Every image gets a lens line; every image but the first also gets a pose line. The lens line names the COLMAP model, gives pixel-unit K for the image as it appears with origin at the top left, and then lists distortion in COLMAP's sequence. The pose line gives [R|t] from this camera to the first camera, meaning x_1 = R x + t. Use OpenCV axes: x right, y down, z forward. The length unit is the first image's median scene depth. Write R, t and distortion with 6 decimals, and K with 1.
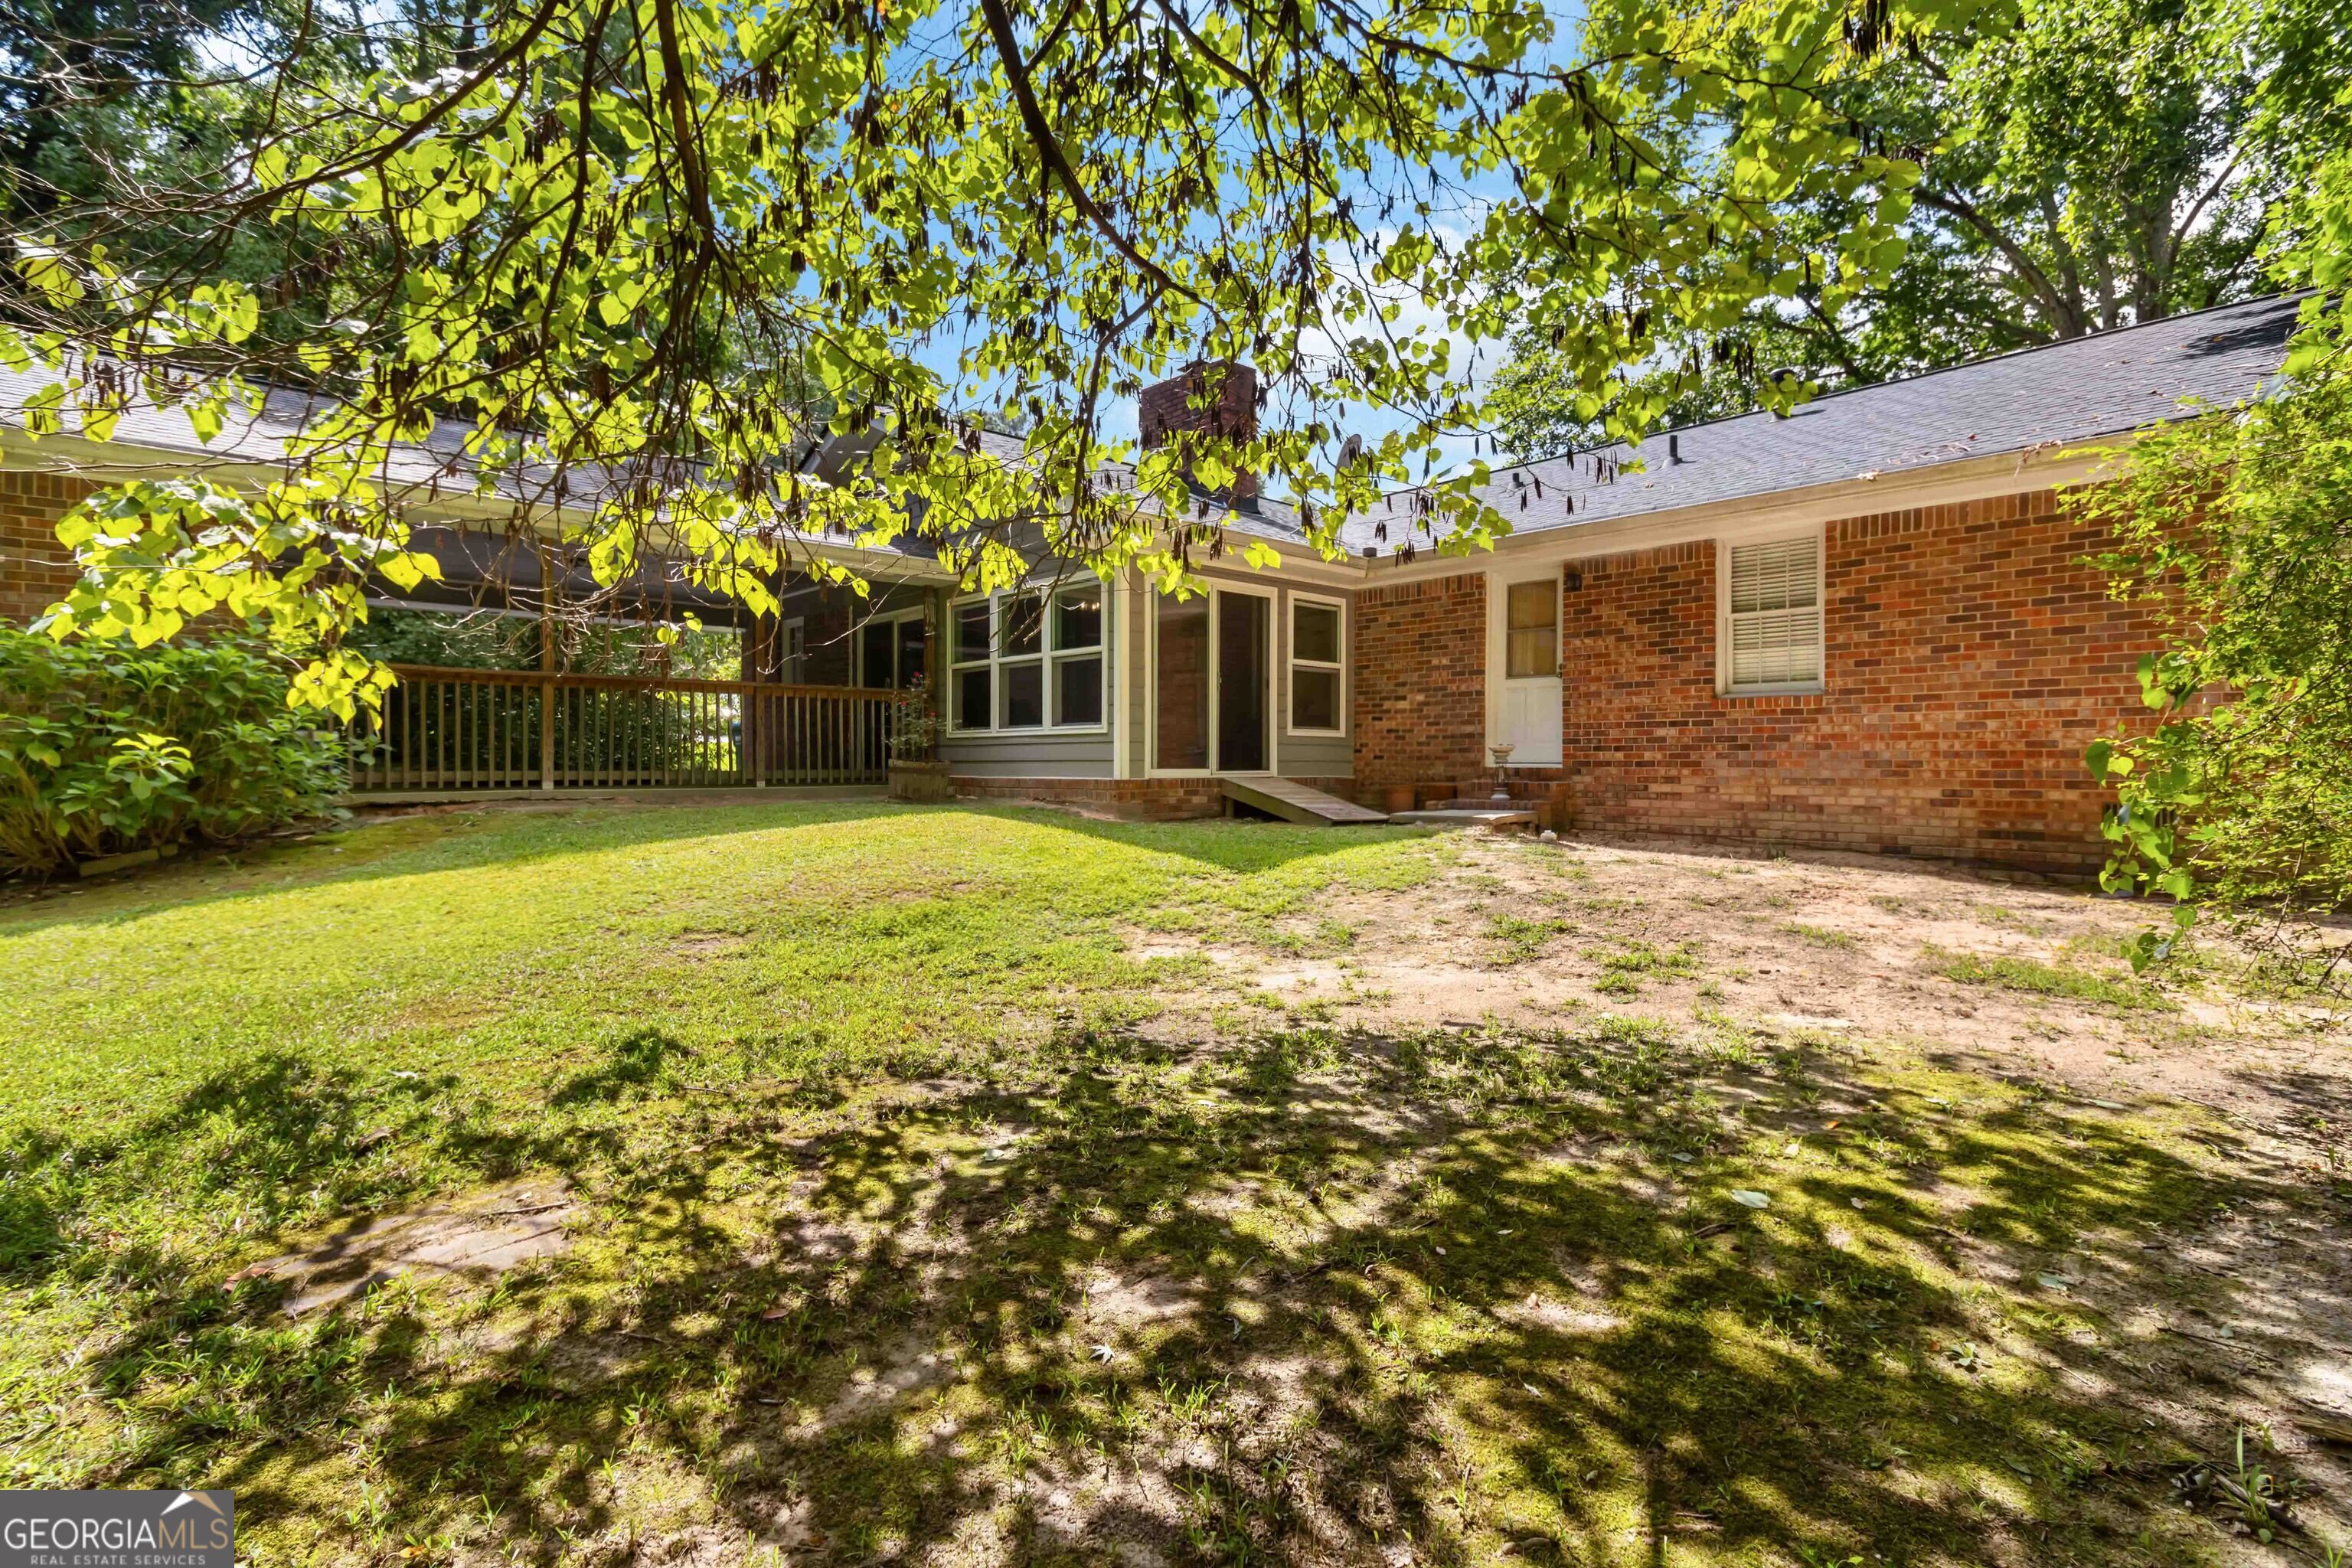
lens RADIAL K [[1121.4, 0, 1179.4], [0, 1121.4, 749.9], [0, 0, 1]] dist [0.000375, 0.000112]
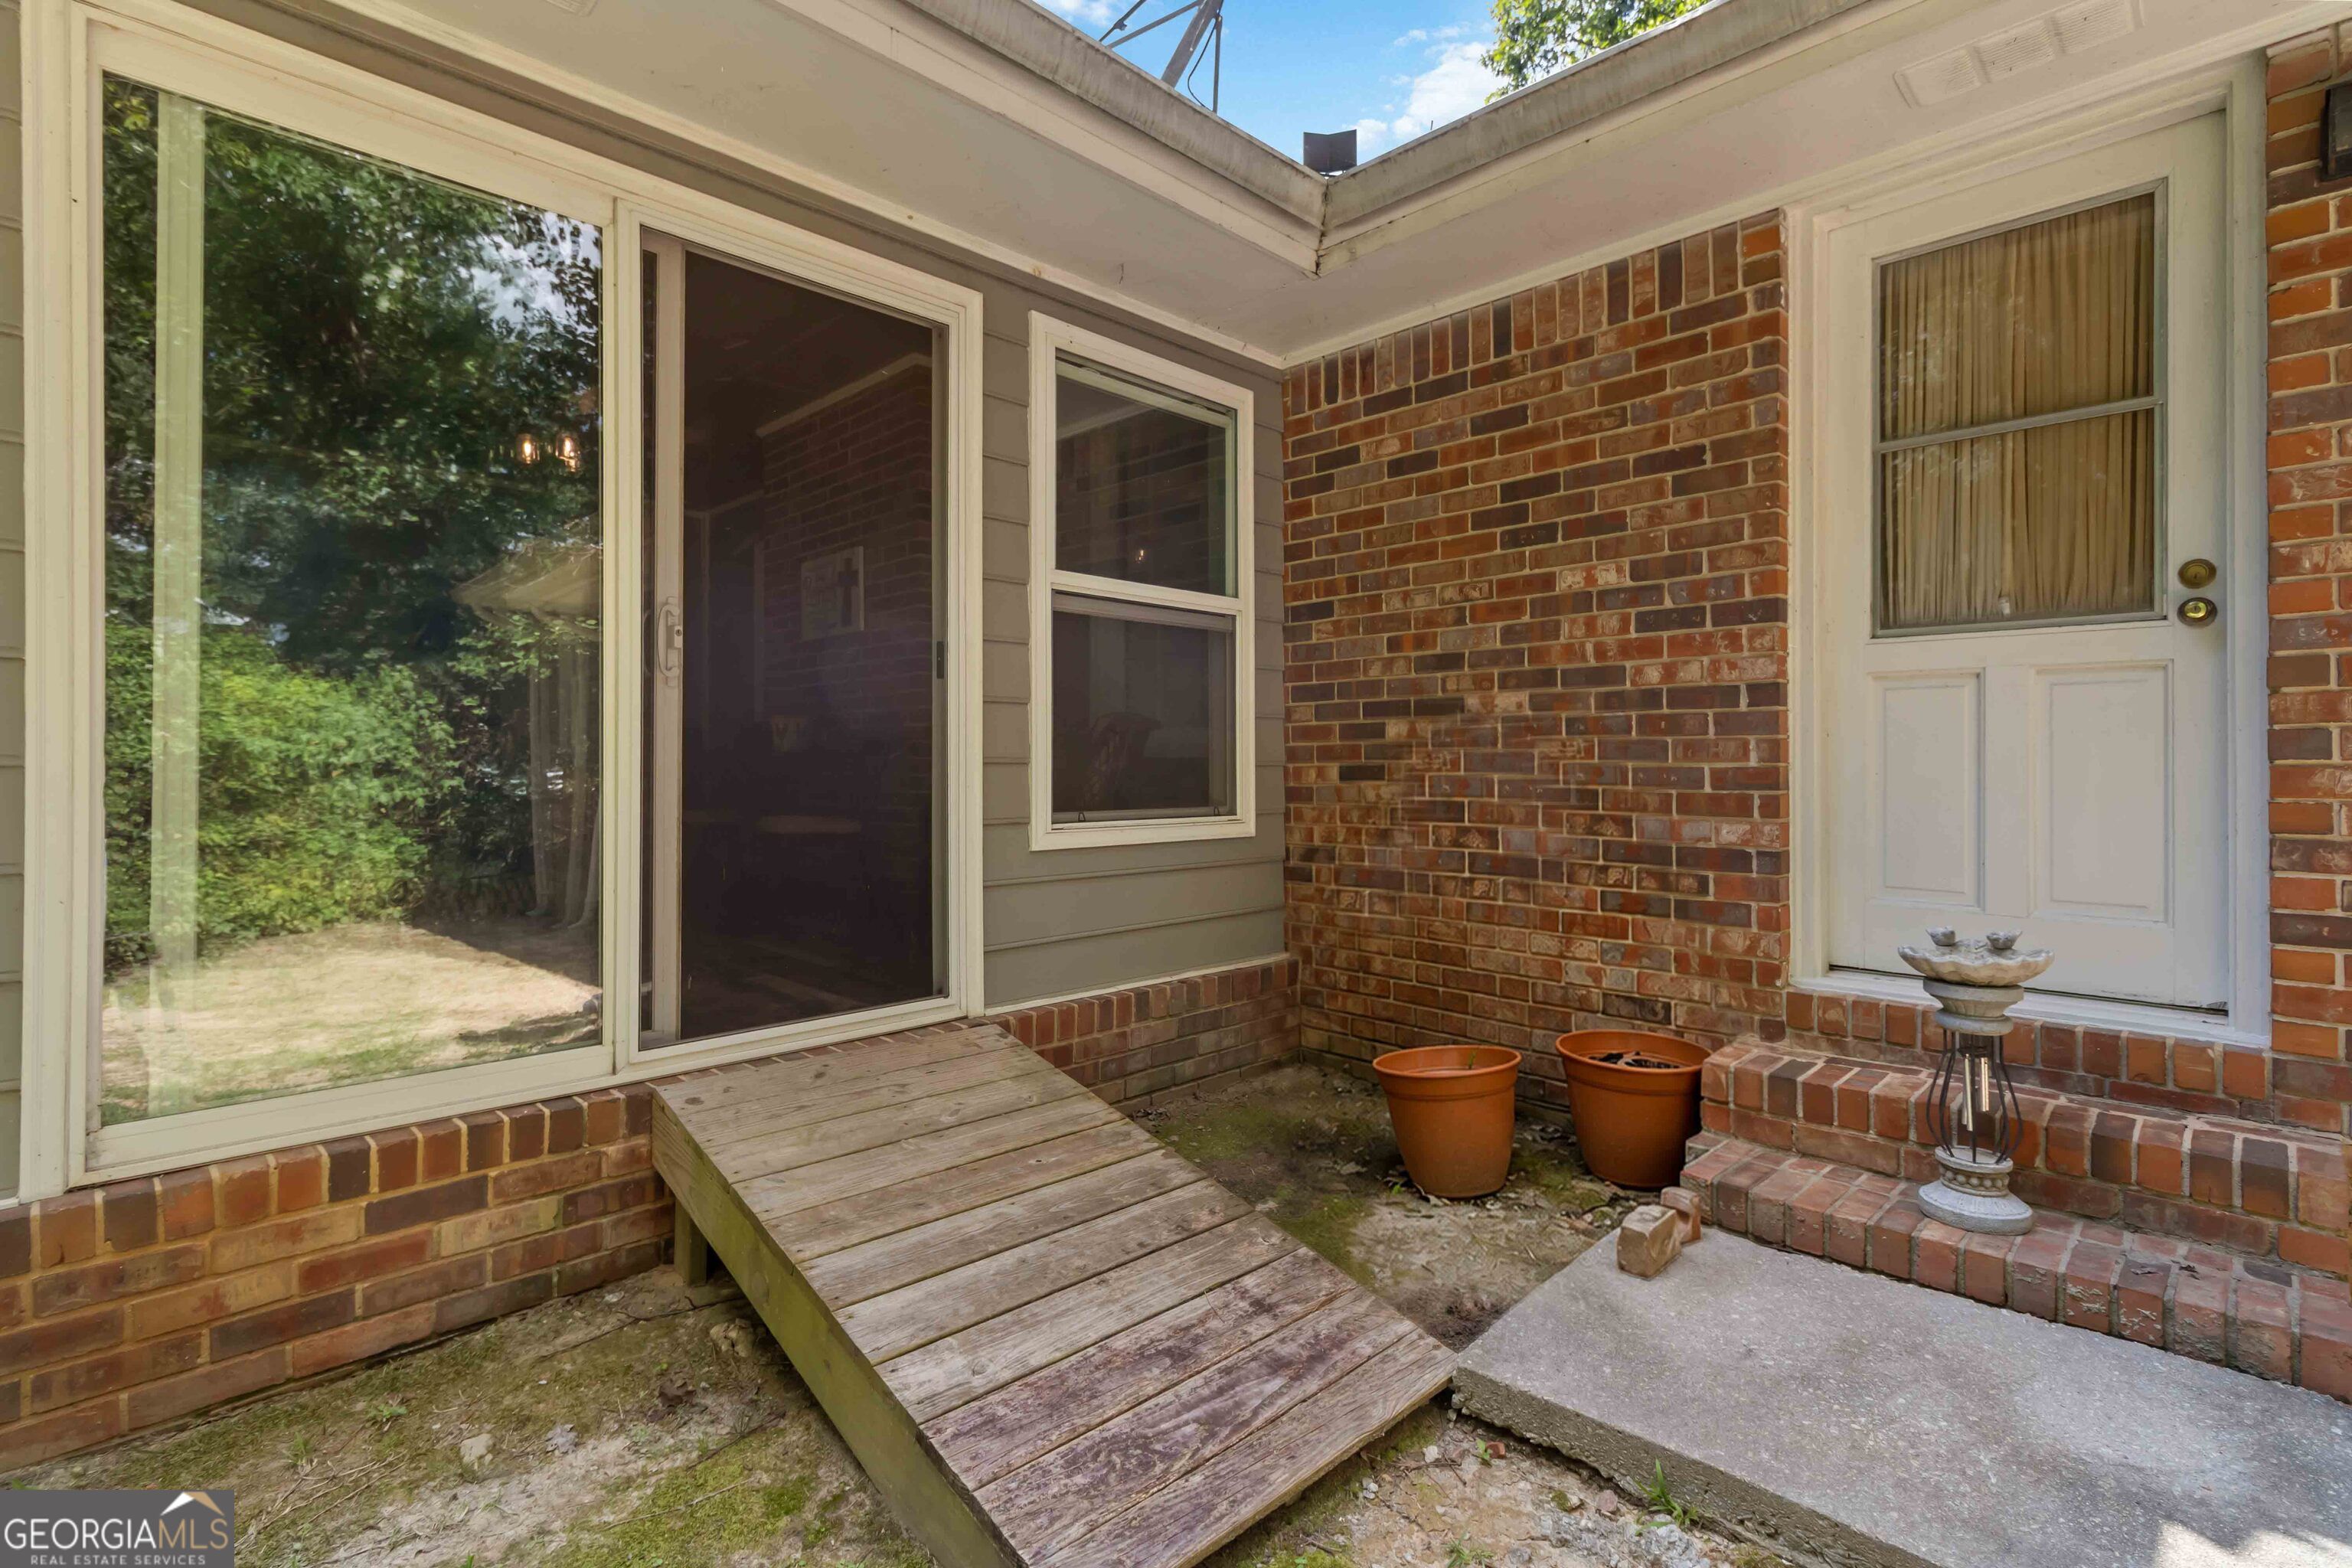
lens RADIAL K [[1121.4, 0, 1179.4], [0, 1121.4, 749.9], [0, 0, 1]] dist [0.000375, 0.000112]
pose [[0.999547, -0.003817, 0.029863, 0.128195], [0.003867, 0.999991, -0.001606, -0.037953], [-0.029856, 0.001721, 0.999553, 0.751296]]
